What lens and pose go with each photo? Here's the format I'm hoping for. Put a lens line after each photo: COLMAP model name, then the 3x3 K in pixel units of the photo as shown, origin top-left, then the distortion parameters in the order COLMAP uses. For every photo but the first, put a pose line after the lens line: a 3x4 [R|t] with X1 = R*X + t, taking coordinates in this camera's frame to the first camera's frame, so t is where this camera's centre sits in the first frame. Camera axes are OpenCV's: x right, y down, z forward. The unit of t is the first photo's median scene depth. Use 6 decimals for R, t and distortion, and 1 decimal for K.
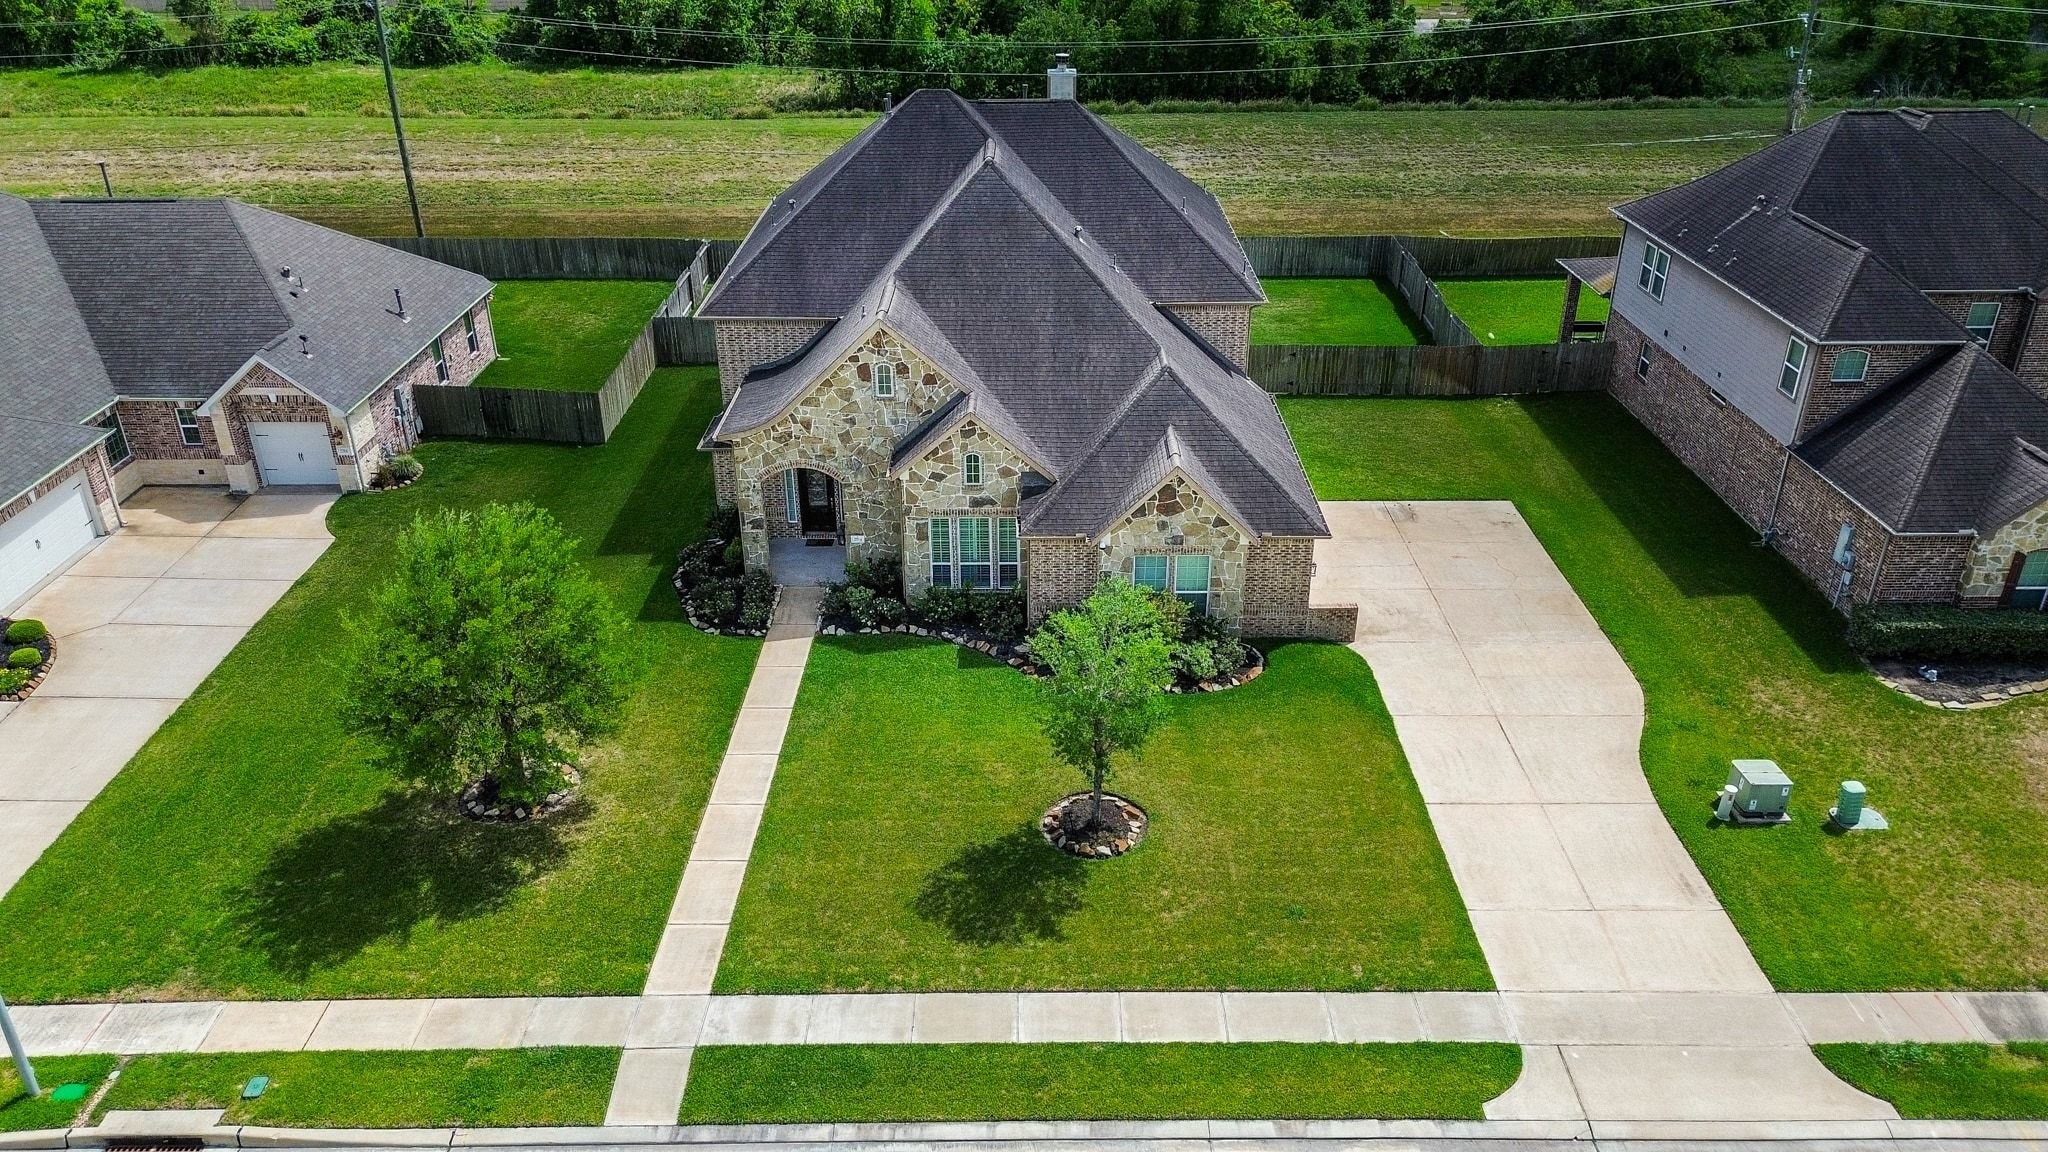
lens RADIAL K [[1454.4, 0, 1024.0], [0, 1454.4, 576.0], [0, 0, 1]] dist [0.082222, -0.106663]
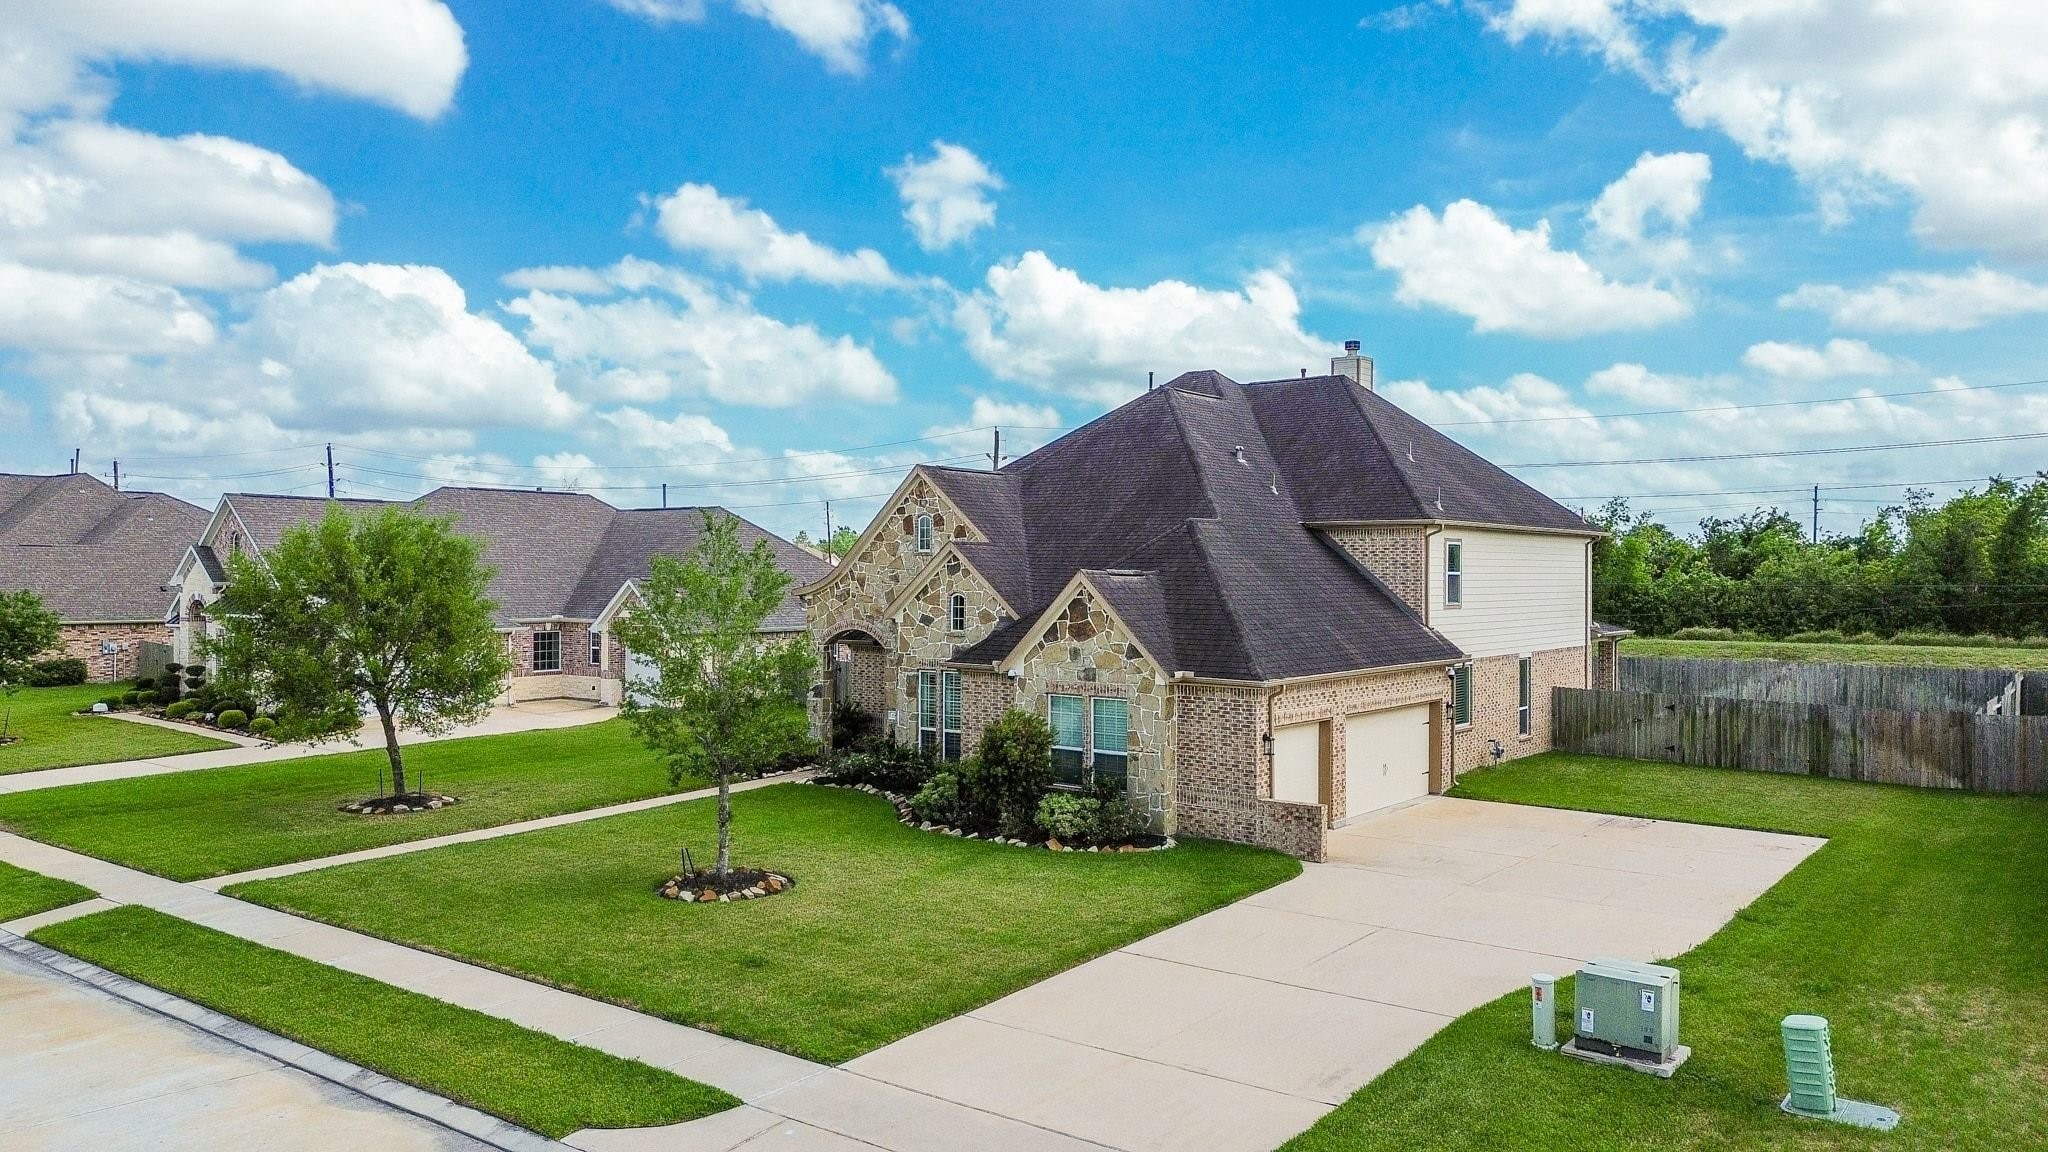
lens RADIAL K [[1457.4, 0, 1029.7], [0, 1457.4, 516.7], [0, 0, 1]] dist [0.087933, -0.104773]
pose [[0.796086, -0.016317, -0.604964, 0.541835], [-0.282000, 0.874475, -0.394677, 0.215801], [0.535465, 0.484796, 0.691556, 0.370154]]
